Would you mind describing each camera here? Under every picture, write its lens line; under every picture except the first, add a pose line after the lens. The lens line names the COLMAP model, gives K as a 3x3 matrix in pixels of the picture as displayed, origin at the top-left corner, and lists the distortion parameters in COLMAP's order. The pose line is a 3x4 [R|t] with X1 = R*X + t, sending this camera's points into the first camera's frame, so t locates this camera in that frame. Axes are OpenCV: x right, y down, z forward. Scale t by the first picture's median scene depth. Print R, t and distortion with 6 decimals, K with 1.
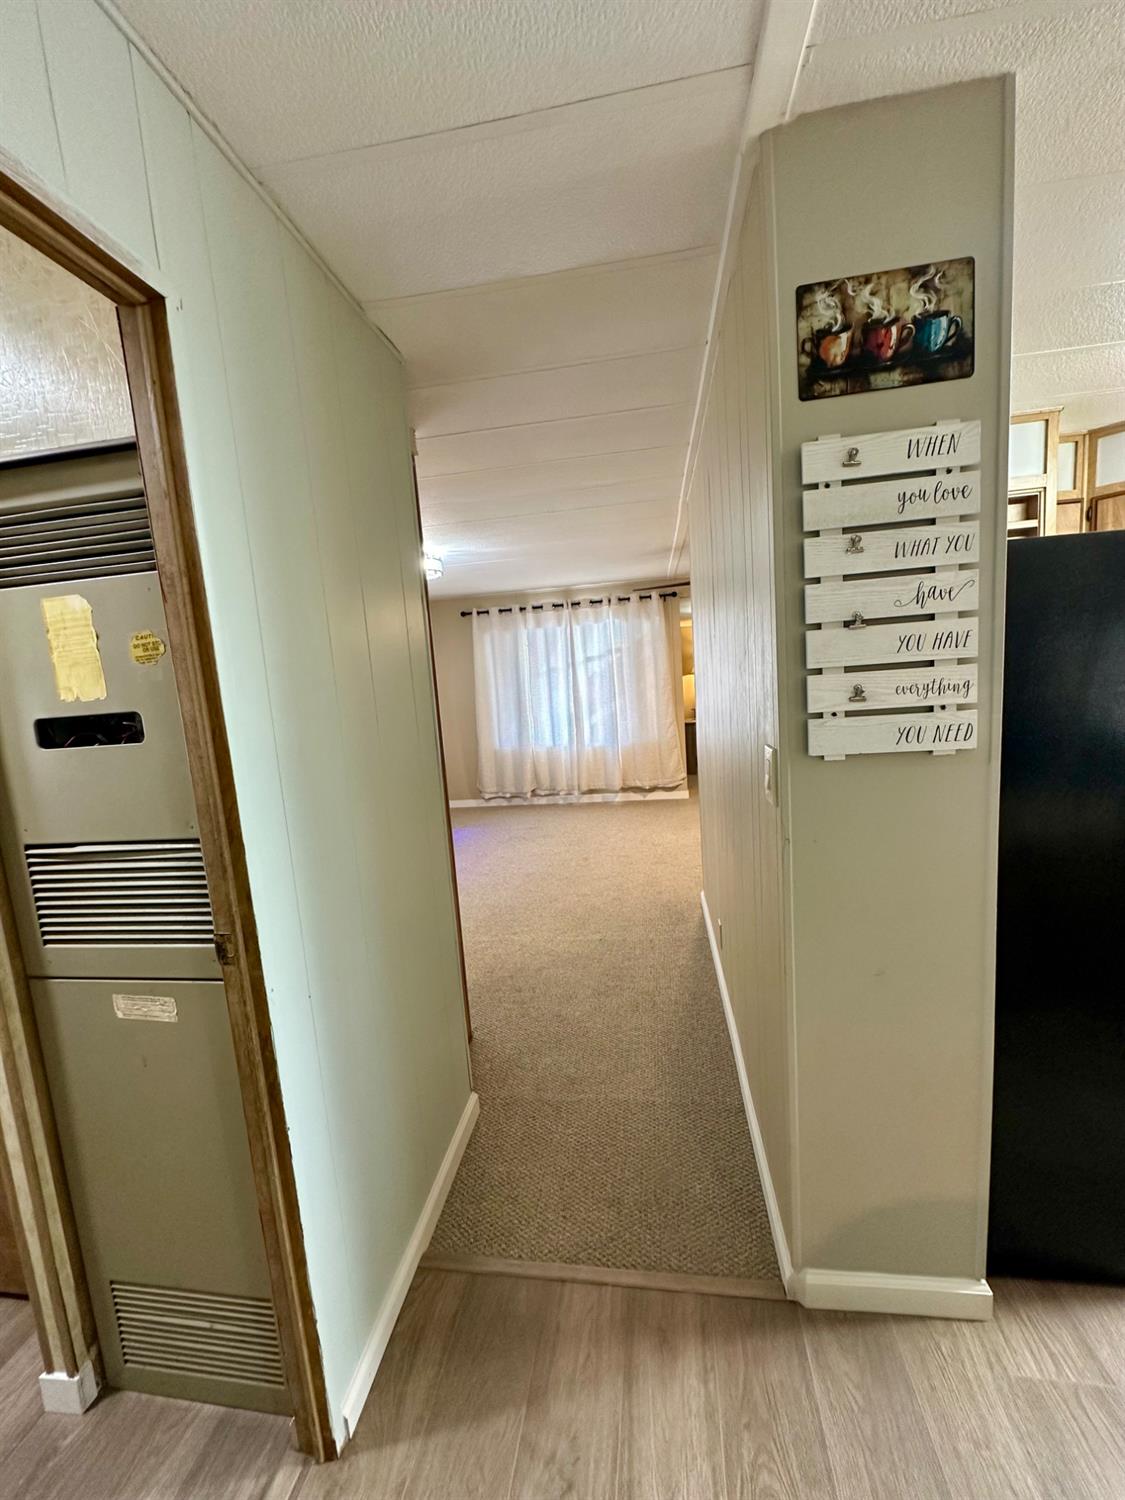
lens RADIAL K [[597.4, 0, 563.1], [0, 597.4, 749.8], [0, 0, 1]] dist [-0.003173, 0.000655]
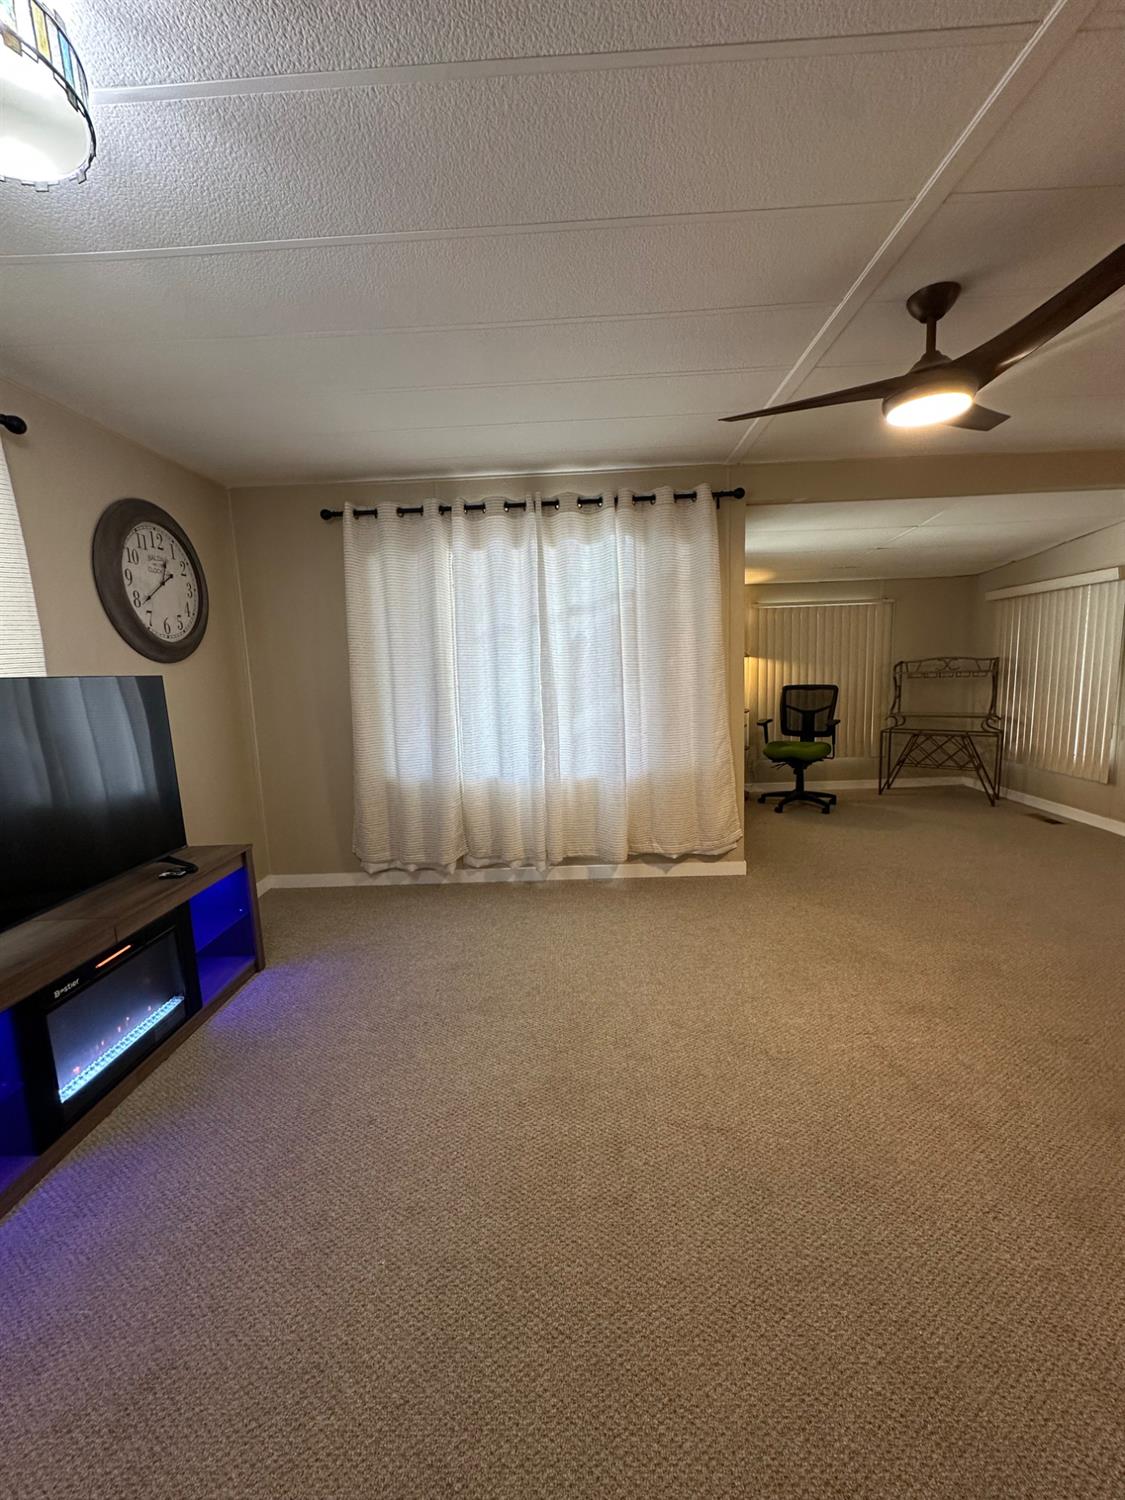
lens RADIAL K [[597.4, 0, 564.1], [0, 597.4, 751.4], [0, 0, 1]] dist [-0.003173, 0.000655]
pose [[0.992695, 0.016109, 0.119569, -0.142821], [-0.016547, 0.999860, 0.002669, -0.184957], [-0.119509, -0.004628, 0.992822, 2.790565]]
